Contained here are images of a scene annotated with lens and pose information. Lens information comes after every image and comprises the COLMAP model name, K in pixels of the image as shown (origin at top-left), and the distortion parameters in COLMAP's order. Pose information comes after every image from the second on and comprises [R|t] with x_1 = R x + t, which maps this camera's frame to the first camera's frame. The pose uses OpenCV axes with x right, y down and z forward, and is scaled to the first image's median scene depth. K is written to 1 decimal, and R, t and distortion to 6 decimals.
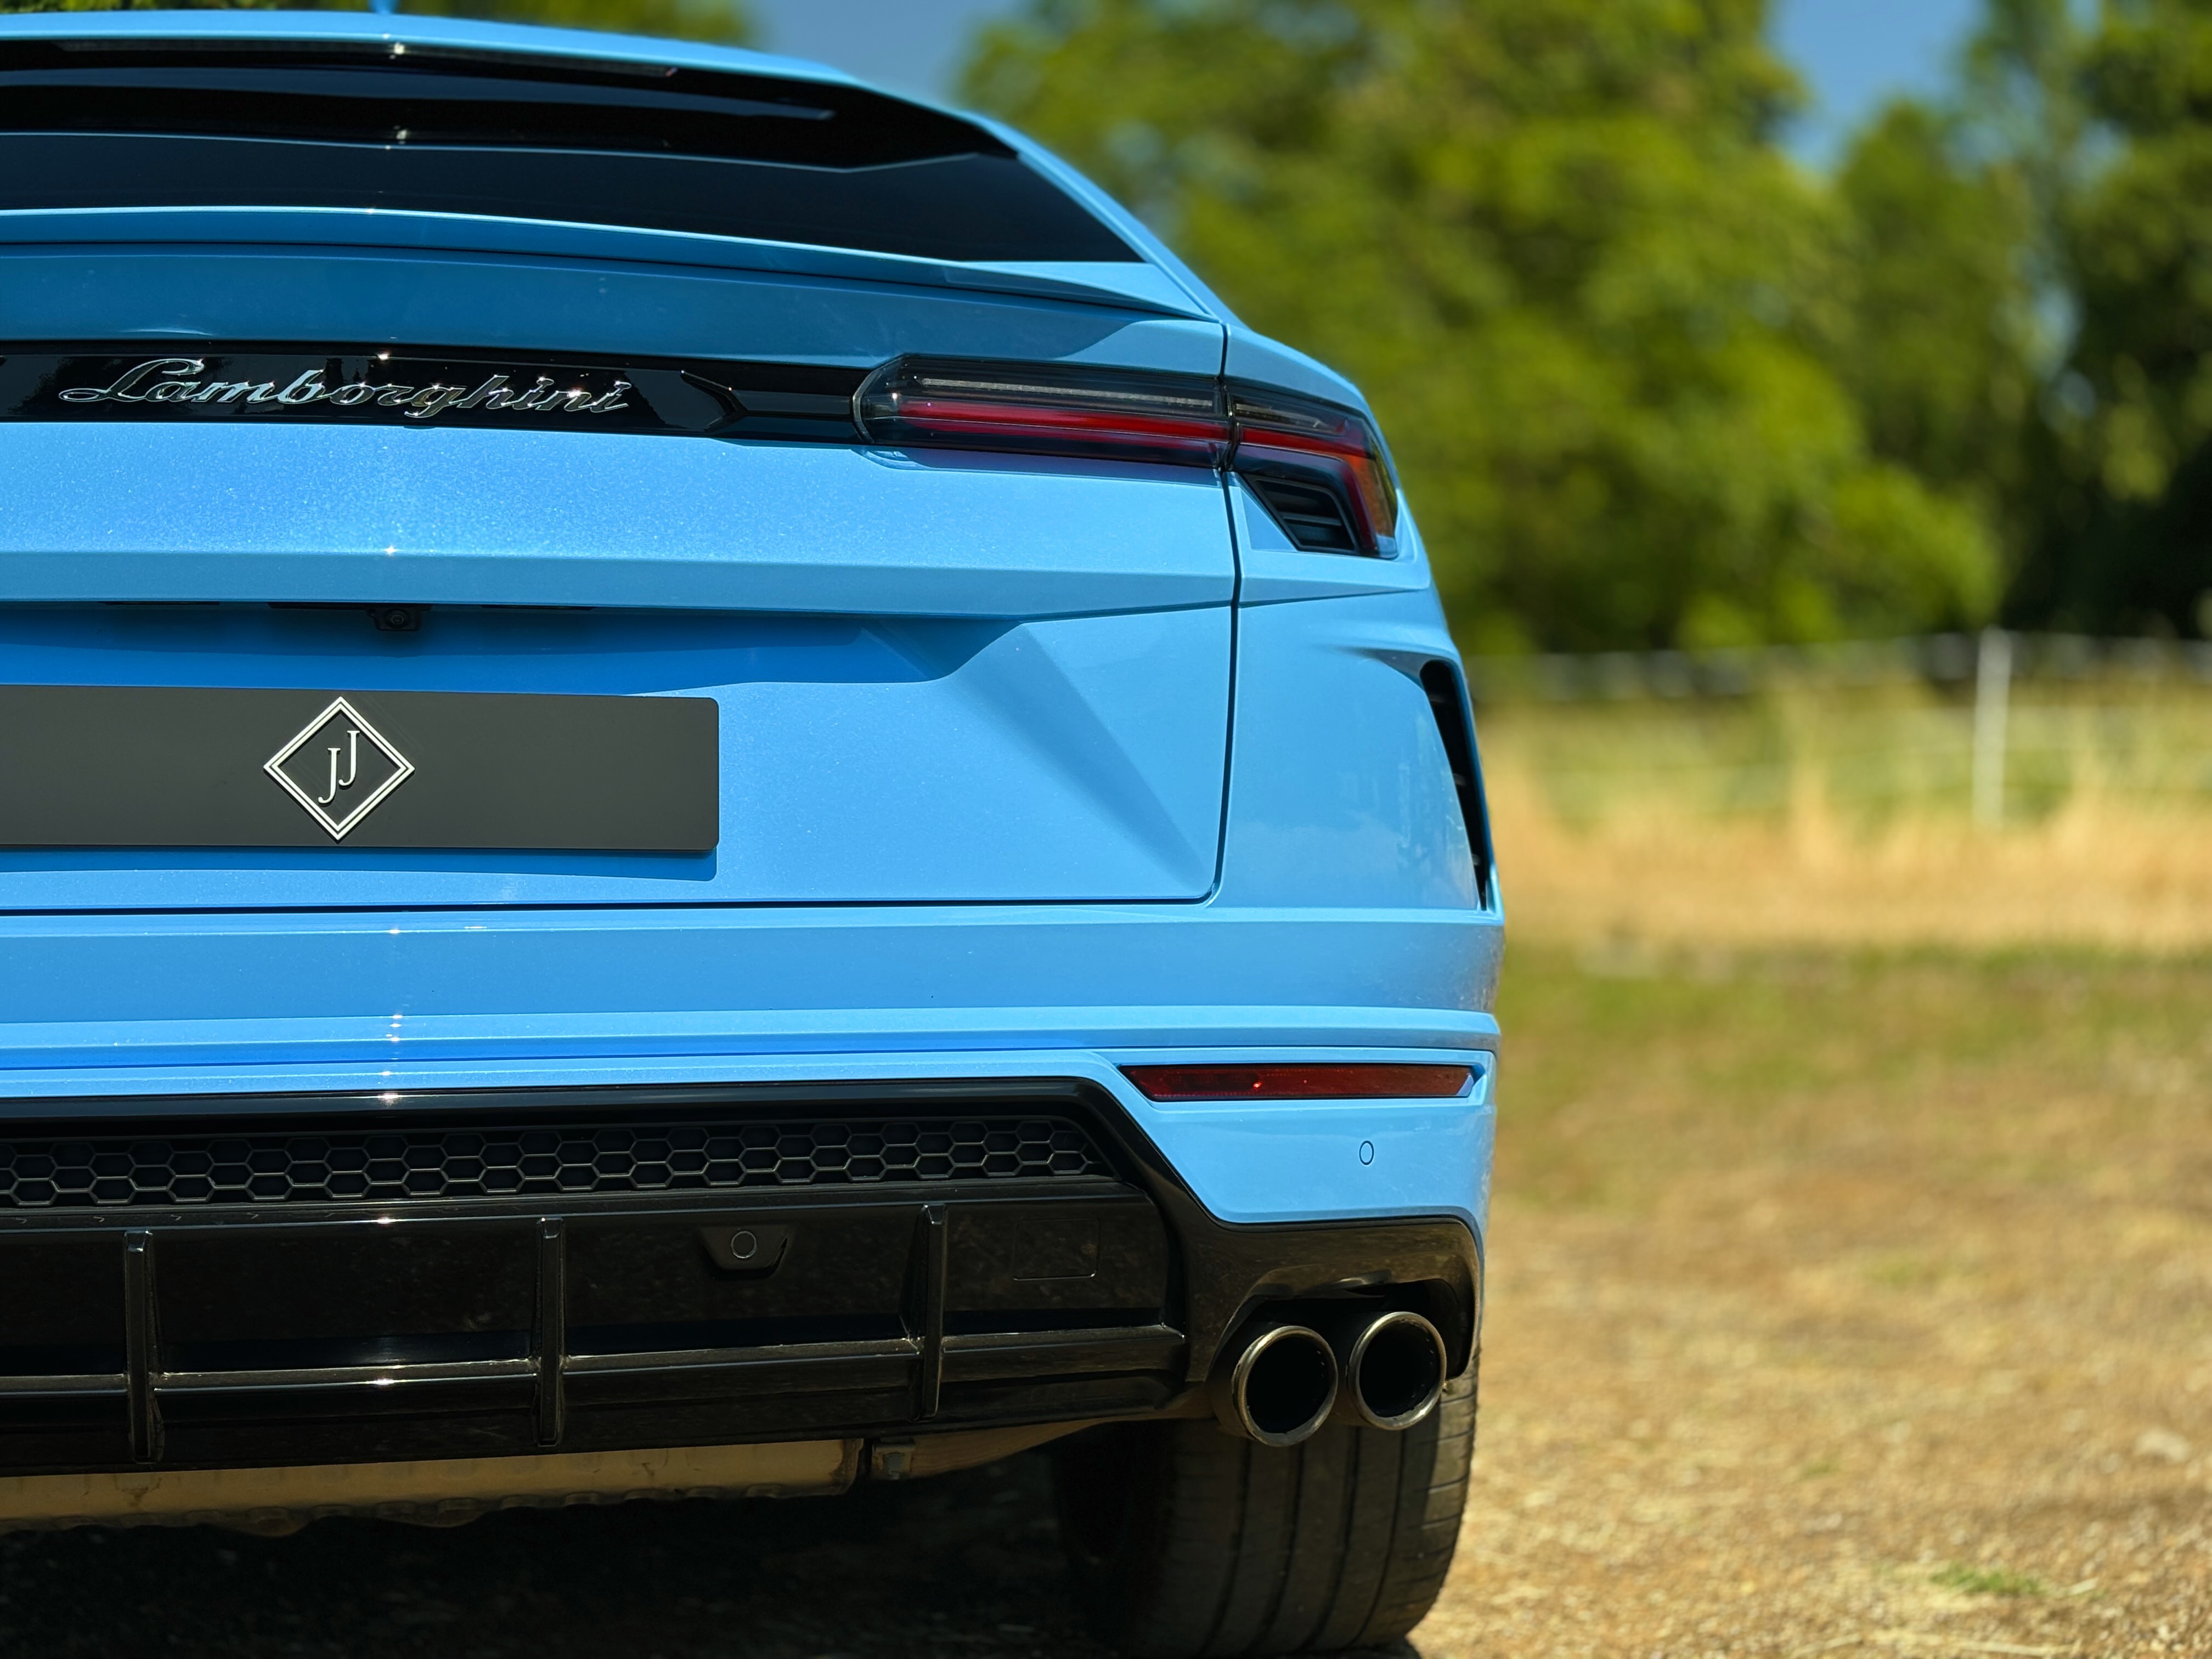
lens RADIAL K [[3318.6, 0, 1122.0], [0, 3318.6, 824.4], [0, 0, 1]] dist [0.104369, 0.000000]
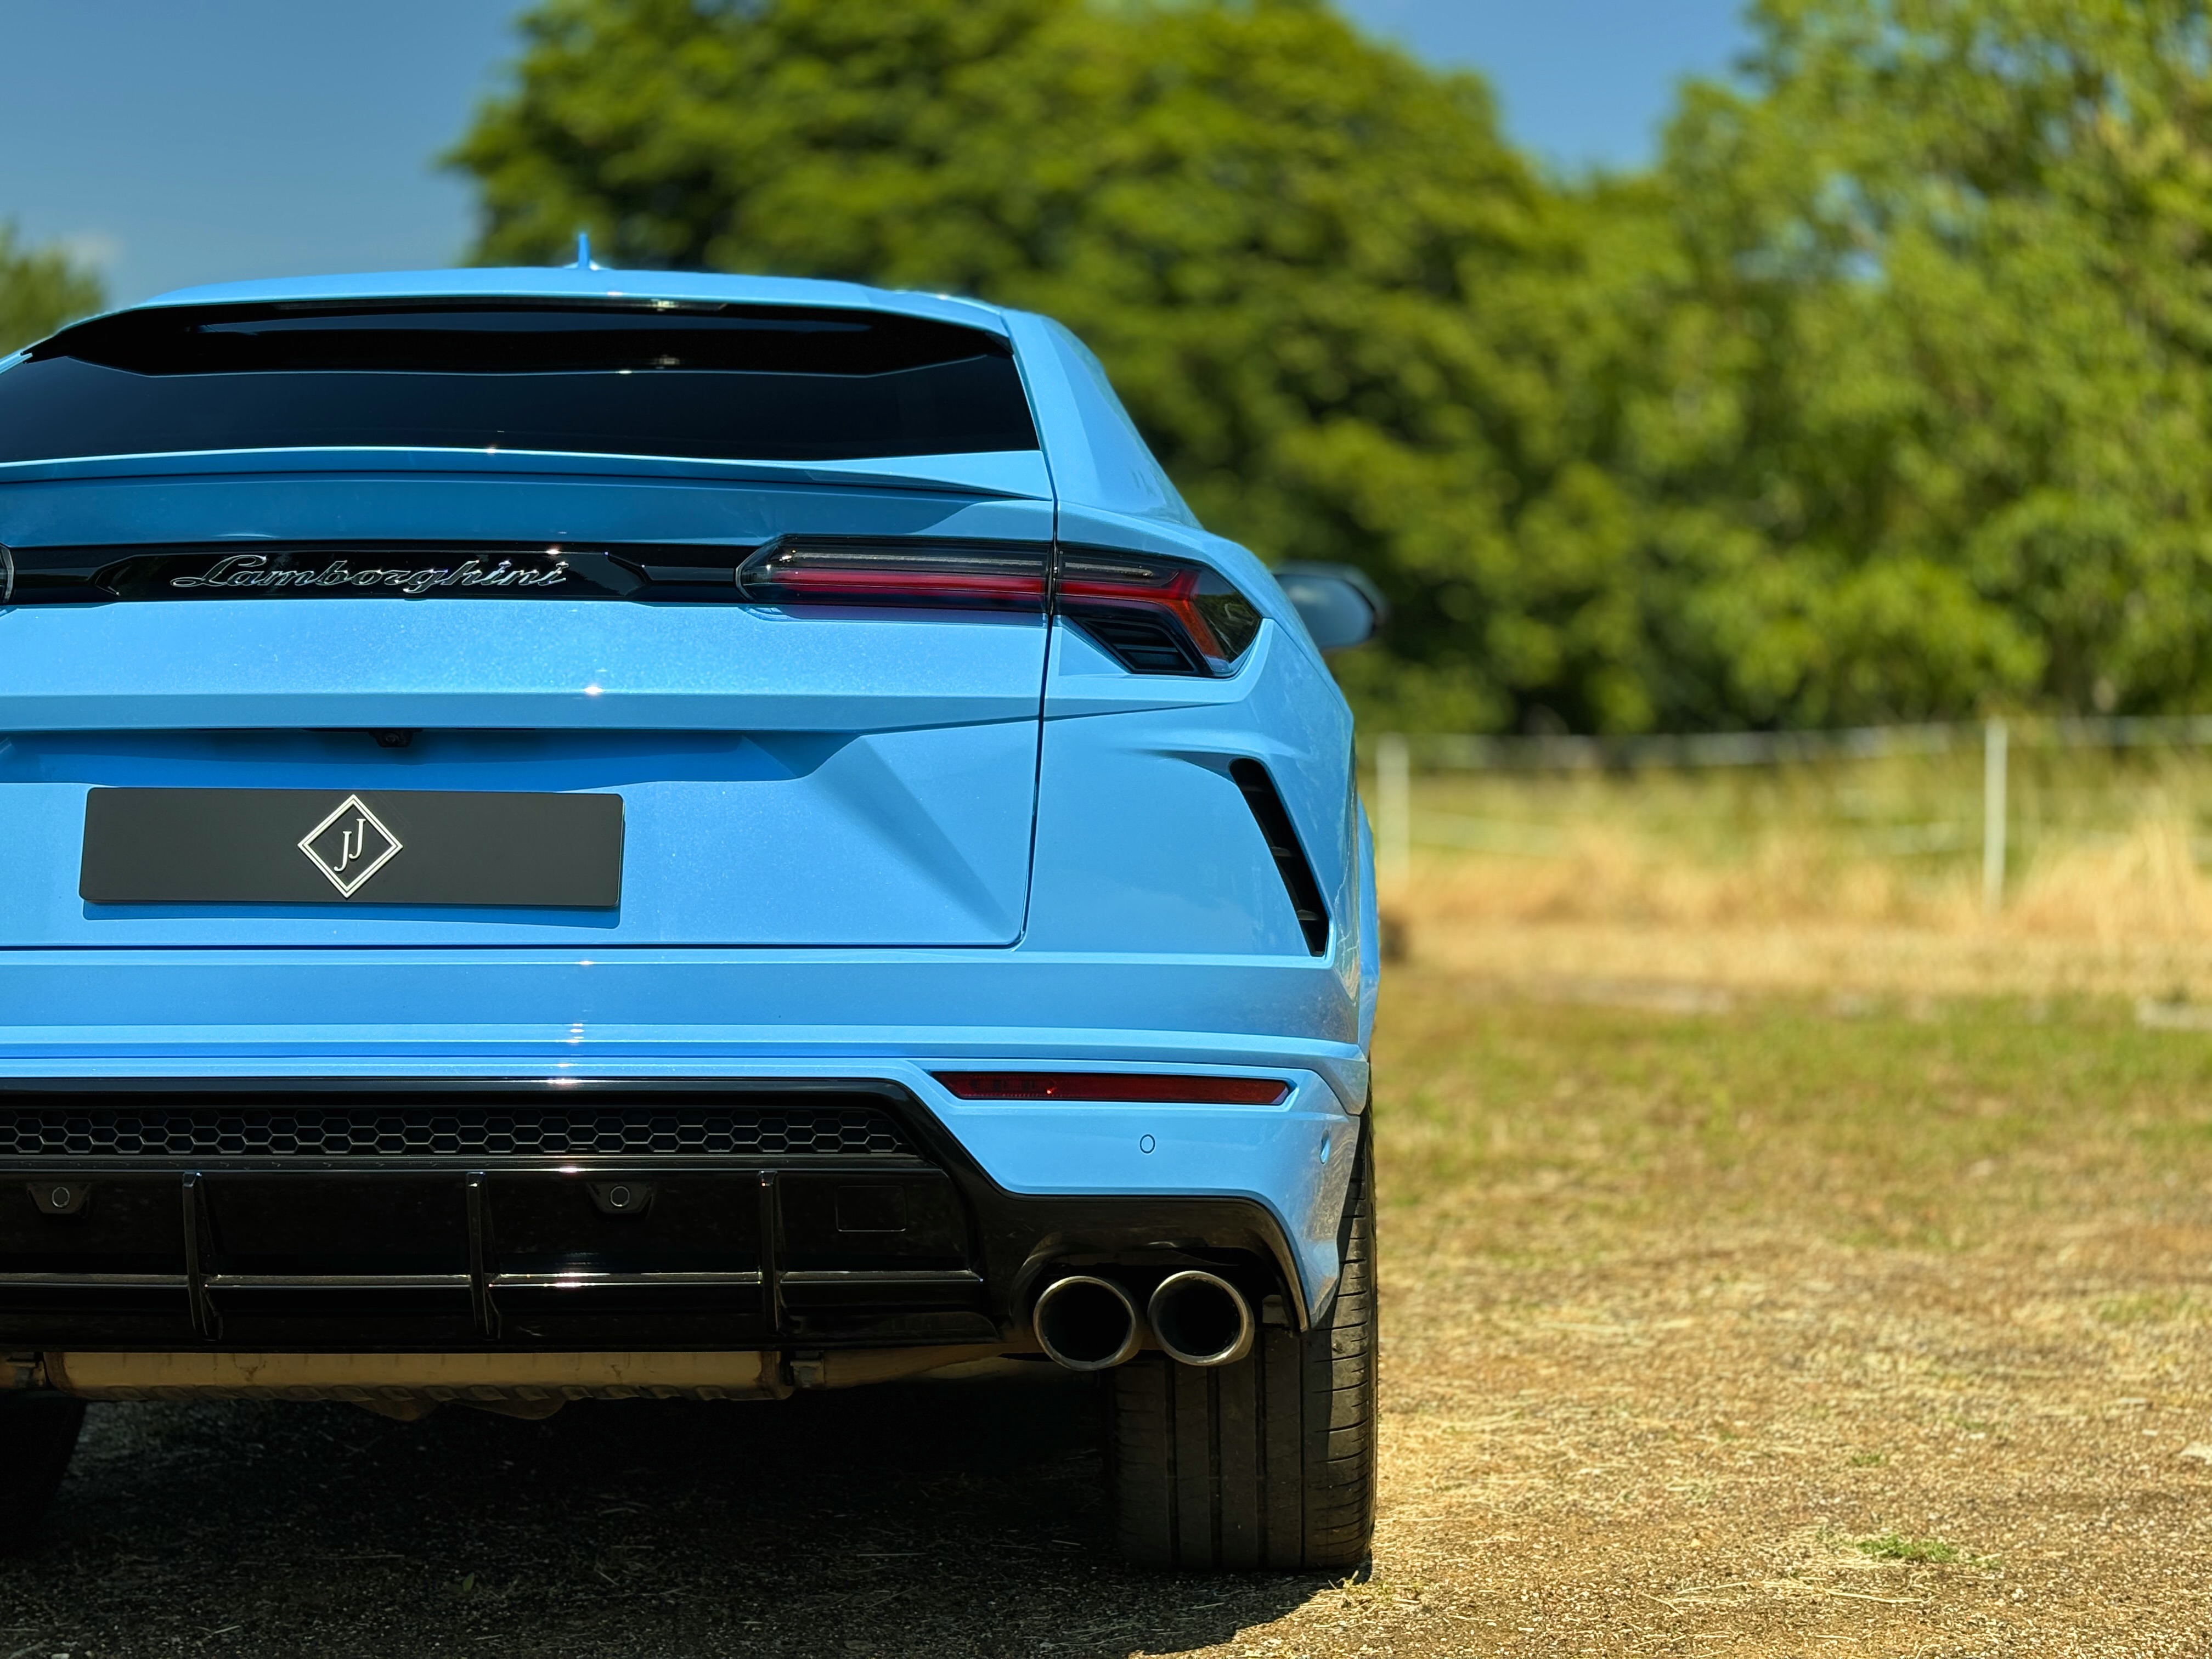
lens RADIAL K [[3318.6, 0, 1109.5], [0, 3318.6, 817.3], [0, 0, 1]] dist [0.104369, 0.000000]
pose [[0.972447, -0.000288, -0.233125, 0.367016], [-0.003699, 0.999854, -0.016665, -0.006247], [0.233096, 0.017068, 0.972304, -0.258696]]
